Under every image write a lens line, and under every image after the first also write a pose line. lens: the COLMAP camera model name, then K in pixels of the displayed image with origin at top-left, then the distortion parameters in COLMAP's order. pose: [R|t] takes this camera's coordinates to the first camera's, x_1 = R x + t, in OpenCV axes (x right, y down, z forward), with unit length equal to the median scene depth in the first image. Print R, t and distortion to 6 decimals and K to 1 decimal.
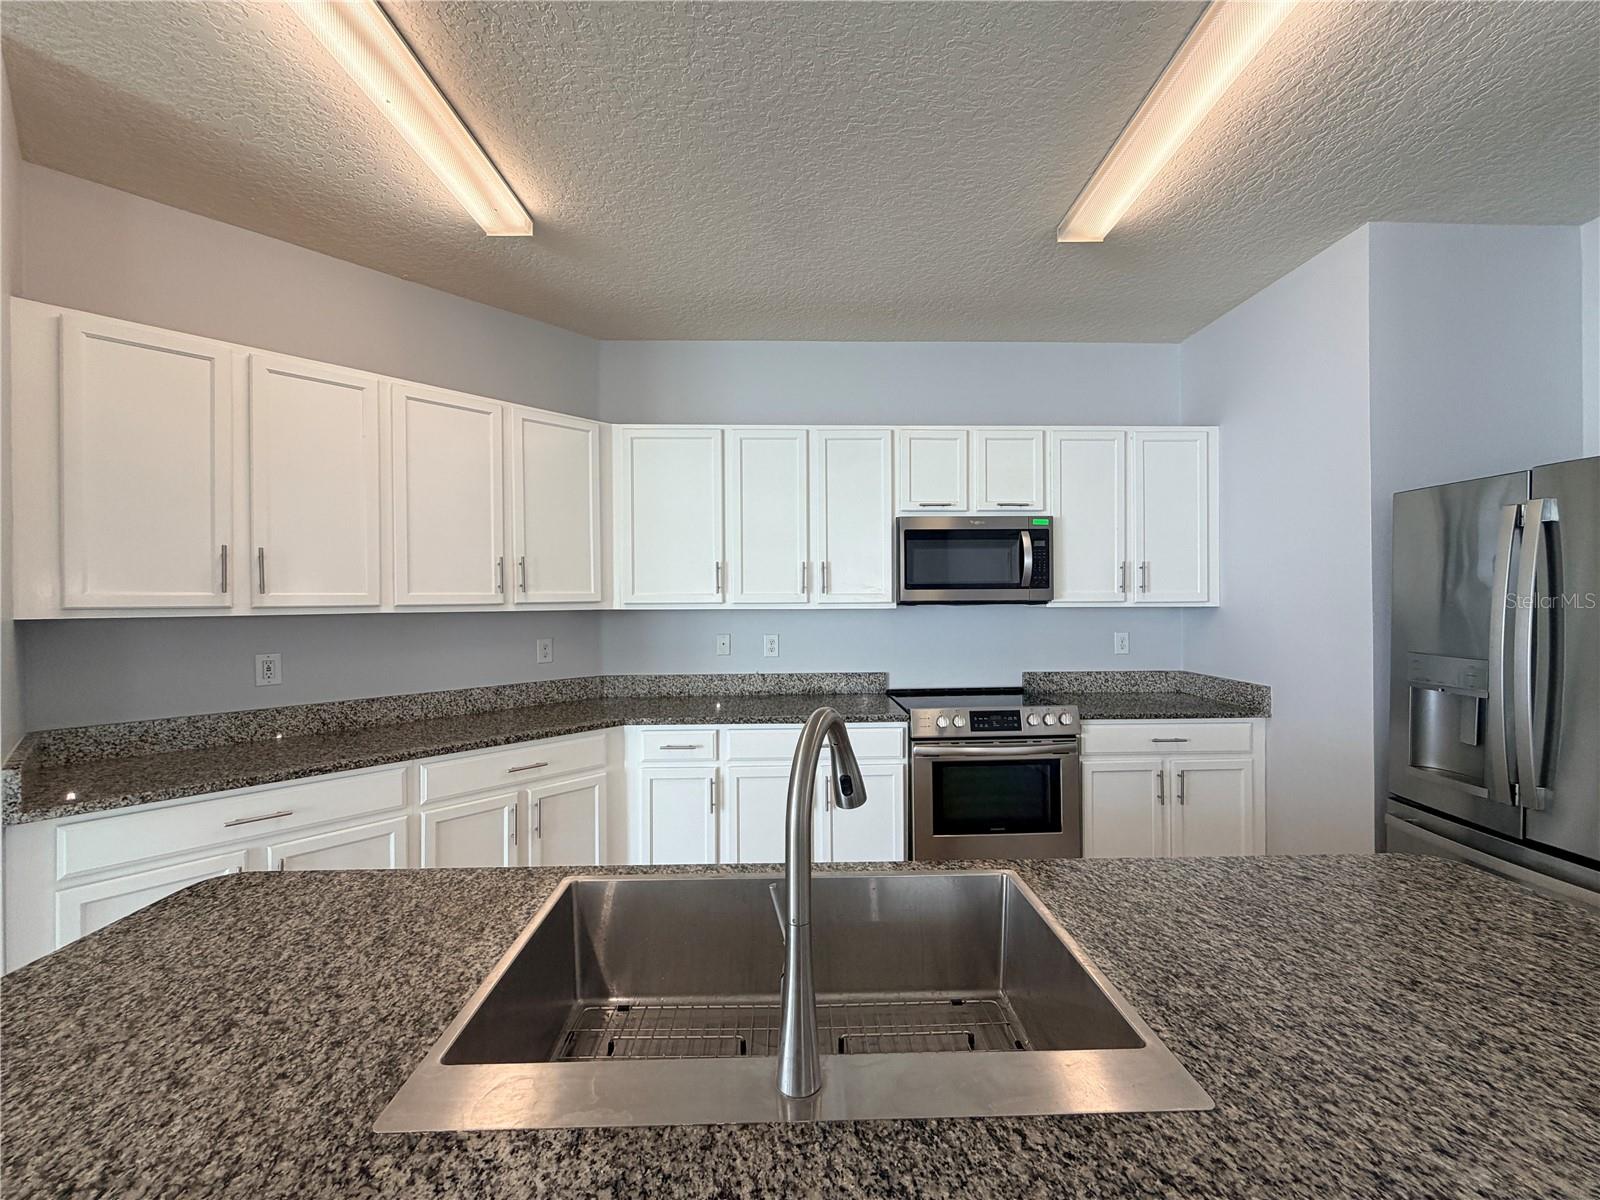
lens RADIAL K [[635.5, 0, 797.6], [0, 635.5, 599.9], [0, 0, 1]] dist [0.000991, 0.000080]
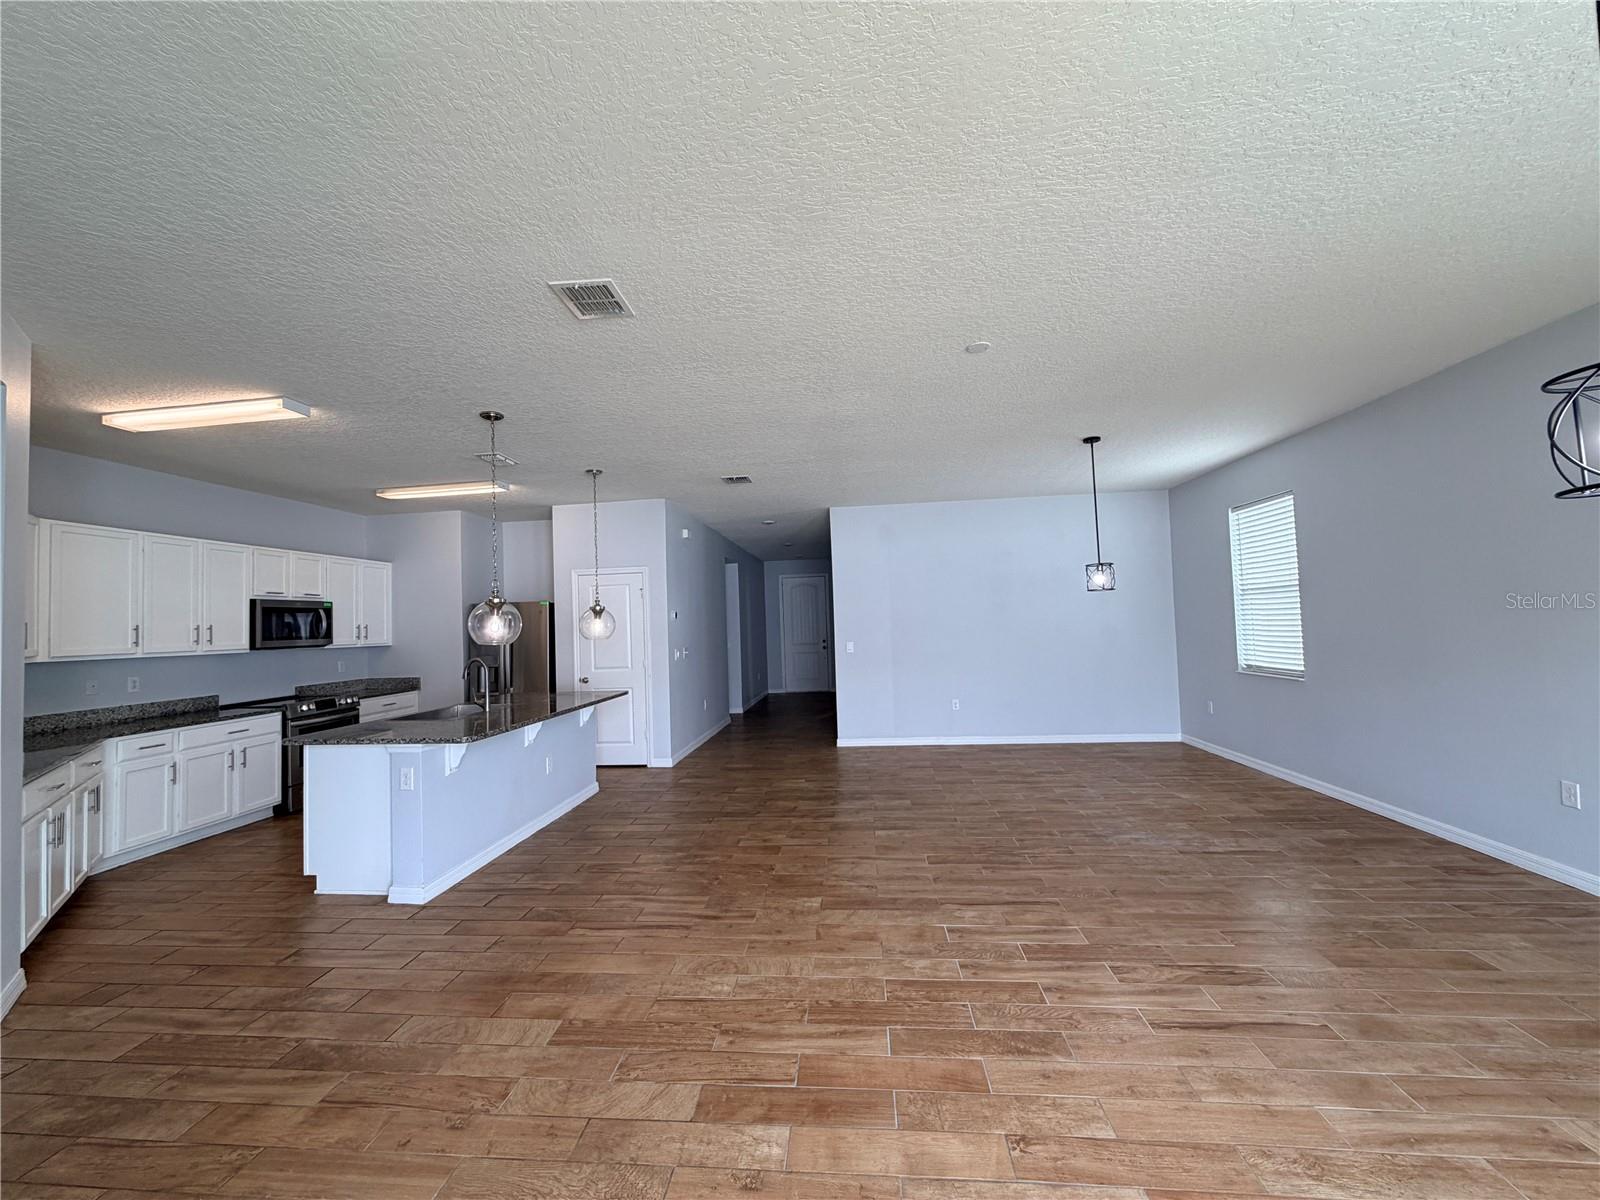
lens RADIAL K [[635.5, 0, 796.3], [0, 635.5, 599.9], [0, 0, 1]] dist [0.000991, 0.000080]
pose [[0.131694, 0.039034, 0.990522, -1.391471], [0.034580, 0.998435, -0.043944, -0.000681], [-0.990687, 0.040039, 0.130139, -0.699067]]
